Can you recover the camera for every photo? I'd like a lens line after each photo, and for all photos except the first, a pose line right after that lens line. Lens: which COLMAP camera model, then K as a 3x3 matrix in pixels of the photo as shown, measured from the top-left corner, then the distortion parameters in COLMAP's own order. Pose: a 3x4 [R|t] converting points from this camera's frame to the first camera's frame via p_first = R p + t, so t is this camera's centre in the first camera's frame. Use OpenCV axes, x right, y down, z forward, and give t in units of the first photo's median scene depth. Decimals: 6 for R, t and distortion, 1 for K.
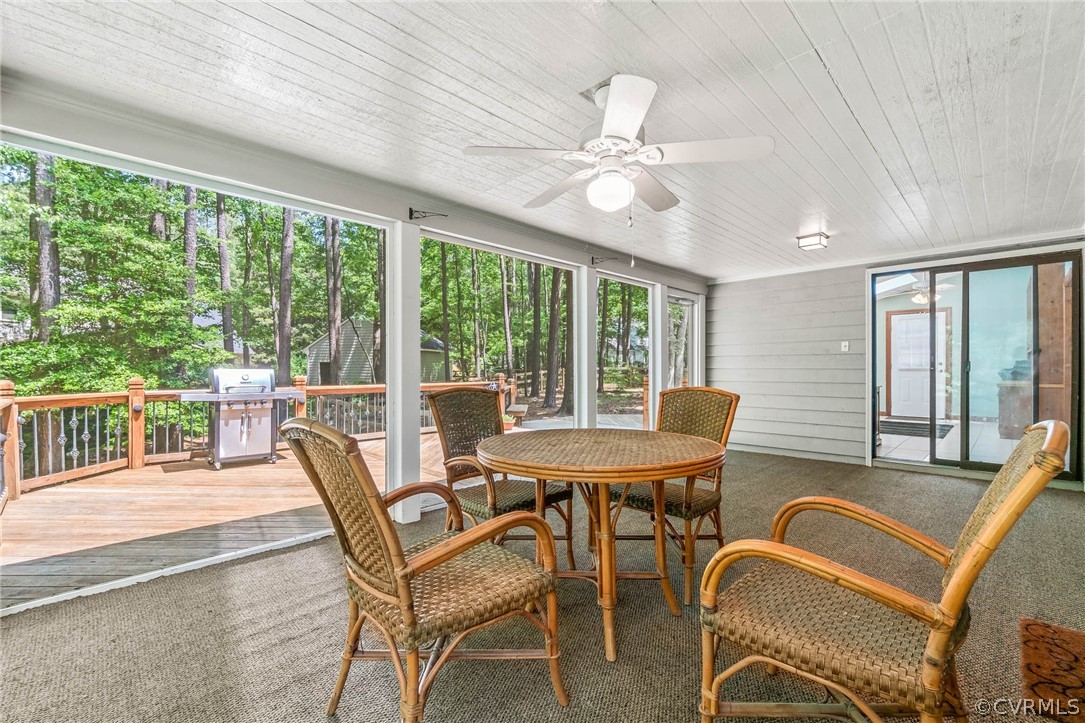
lens RADIAL K [[466.7, 0, 546.2], [0, 466.7, 368.6], [0, 0, 1]] dist [-0.001294, 0.000340]
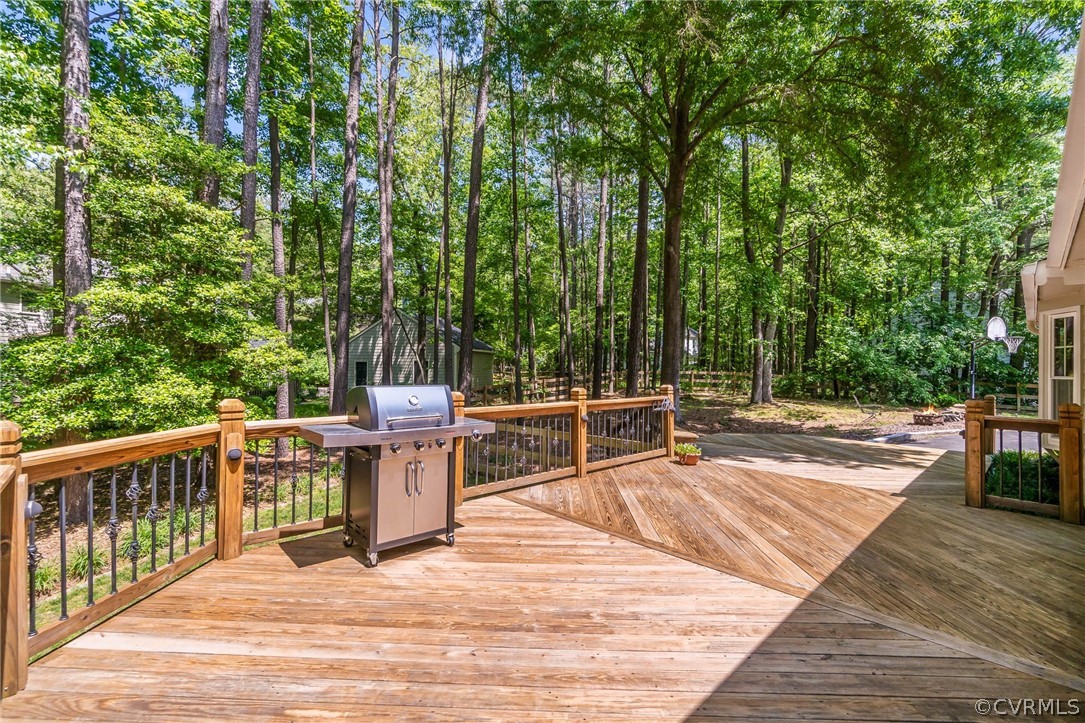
lens RADIAL K [[466.7, 0, 542.8], [0, 466.7, 362.8], [0, 0, 1]] dist [-0.001294, 0.000340]
pose [[0.999684, 0.011338, -0.022432, -0.299197], [-0.011588, 0.999872, -0.011026, -0.014917], [0.022304, 0.011283, 0.999688, 0.267063]]
